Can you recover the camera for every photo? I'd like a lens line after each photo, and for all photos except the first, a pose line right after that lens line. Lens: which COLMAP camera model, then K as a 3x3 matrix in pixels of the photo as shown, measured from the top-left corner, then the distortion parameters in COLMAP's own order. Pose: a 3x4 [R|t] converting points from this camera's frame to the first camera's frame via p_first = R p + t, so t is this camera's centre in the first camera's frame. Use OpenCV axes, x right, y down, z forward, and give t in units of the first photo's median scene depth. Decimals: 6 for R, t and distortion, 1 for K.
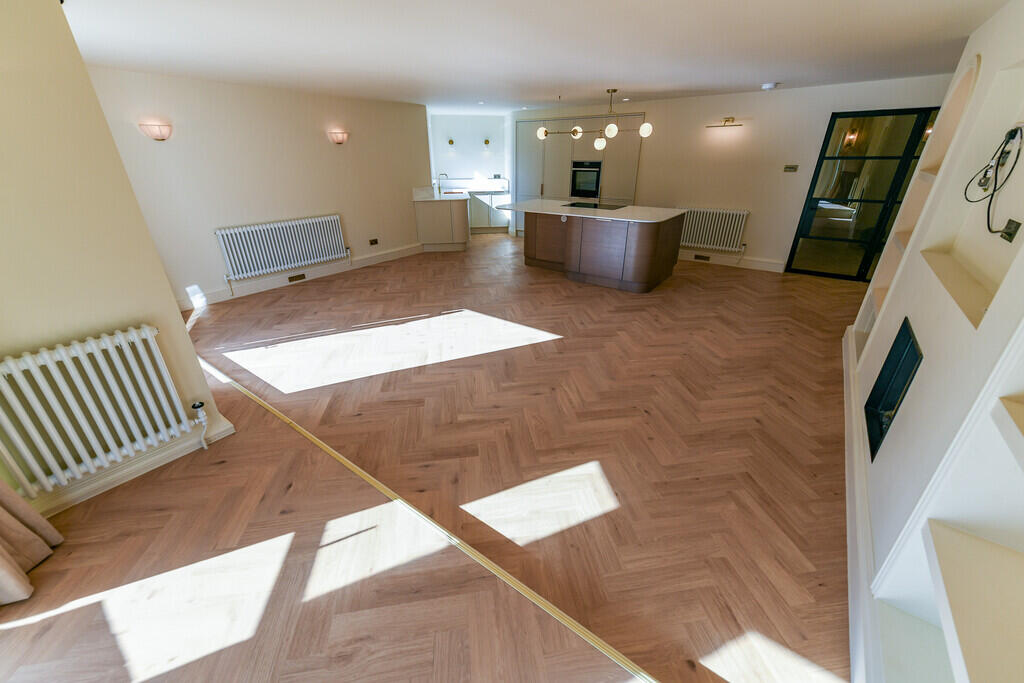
lens RADIAL K [[399.0, 0, 508.0], [0, 399.0, 338.8], [0, 0, 1]] dist [0.013989, -0.000646]
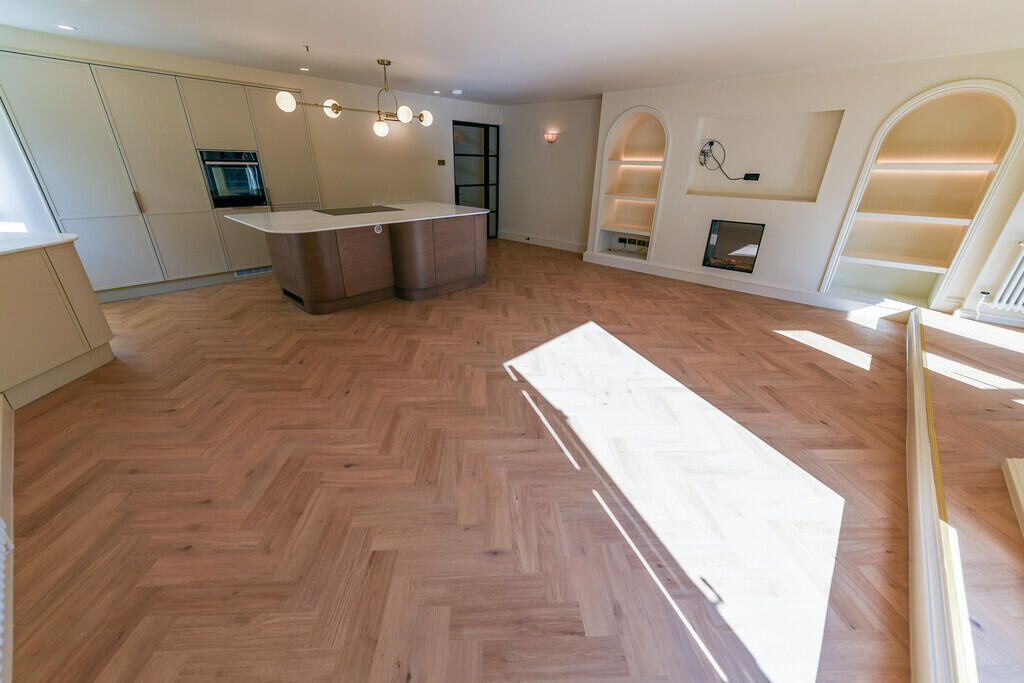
lens RADIAL K [[399.0, 0, 509.7], [0, 399.0, 340.2], [0, 0, 1]] dist [0.013989, -0.000646]
pose [[0.090450, -0.402327, 0.911017, -0.816143], [0.404402, 0.850791, 0.335579, -0.383219], [-0.910098, 0.338064, 0.239655, 0.935170]]
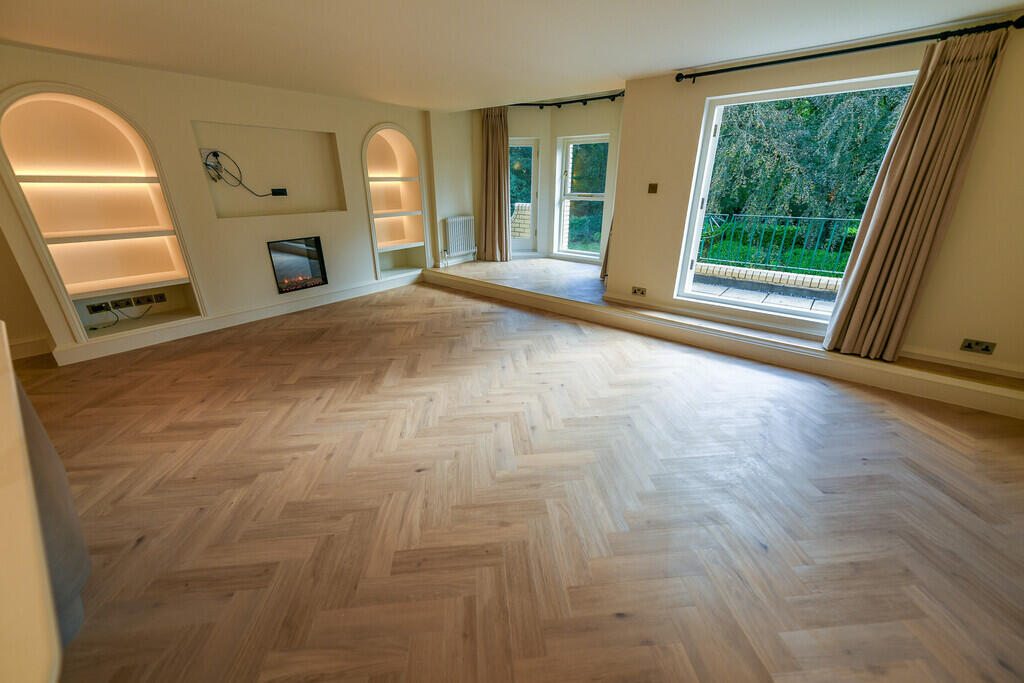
lens RADIAL K [[399.0, 0, 511.3], [0, 399.0, 338.4], [0, 0, 1]] dist [0.013989, -0.000646]
pose [[-0.999075, -0.008436, 0.042174, -0.179807], [0.025149, 0.680888, 0.731956, -0.629699], [-0.034891, 0.732339, -0.680045, 1.439443]]
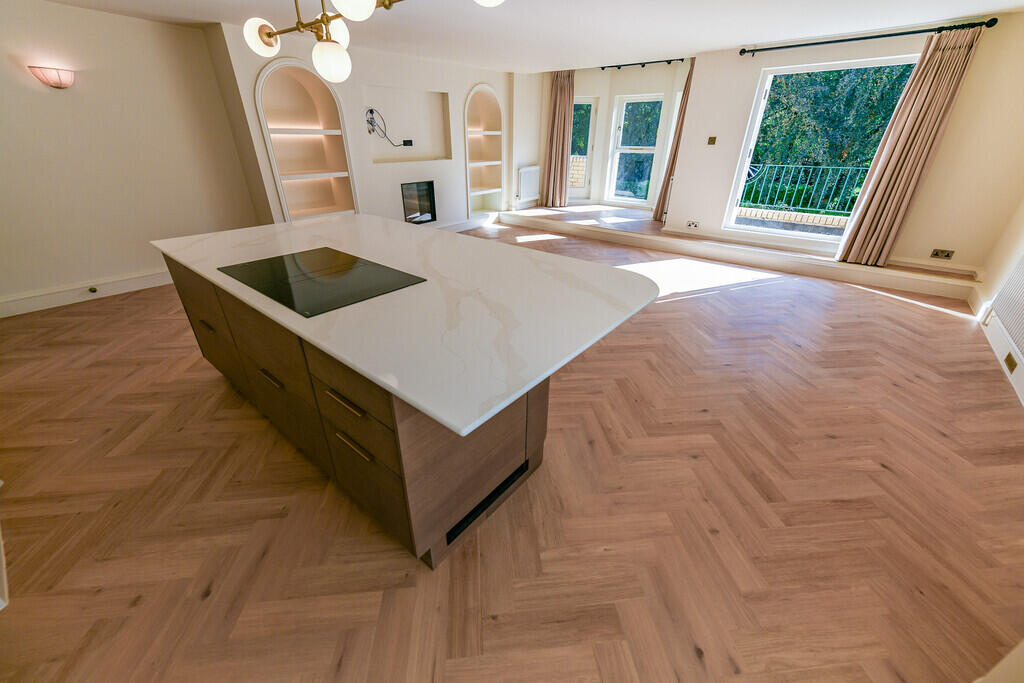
lens RADIAL K [[399.0, 0, 510.7], [0, 399.0, 339.3], [0, 0, 1]] dist [0.013989, -0.000646]
pose [[-0.999142, -0.018496, 0.037054, 0.091246], [0.018051, 0.610770, 0.791603, -0.784527], [-0.037273, 0.791592, -0.609912, 1.780561]]
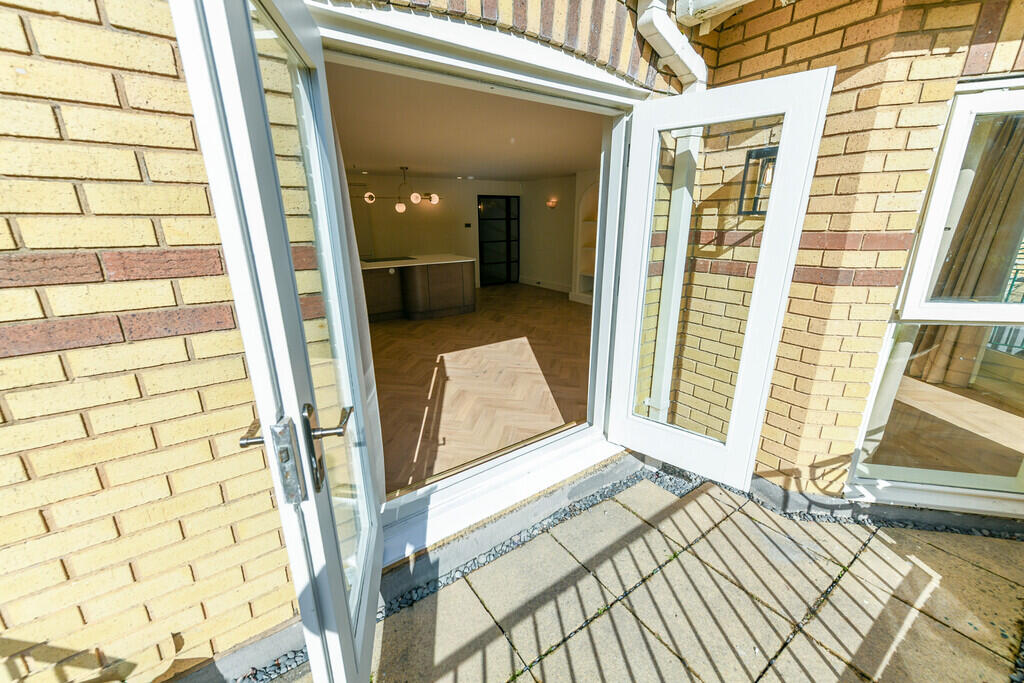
lens RADIAL K [[399.0, 0, 505.8], [0, 399.0, 341.7], [0, 0, 1]] dist [0.013989, -0.000646]
pose [[0.328482, -0.279030, 0.902354, -1.123683], [0.406326, 0.904190, 0.131684, -0.195990], [-0.852643, 0.323394, 0.410387, 0.473816]]
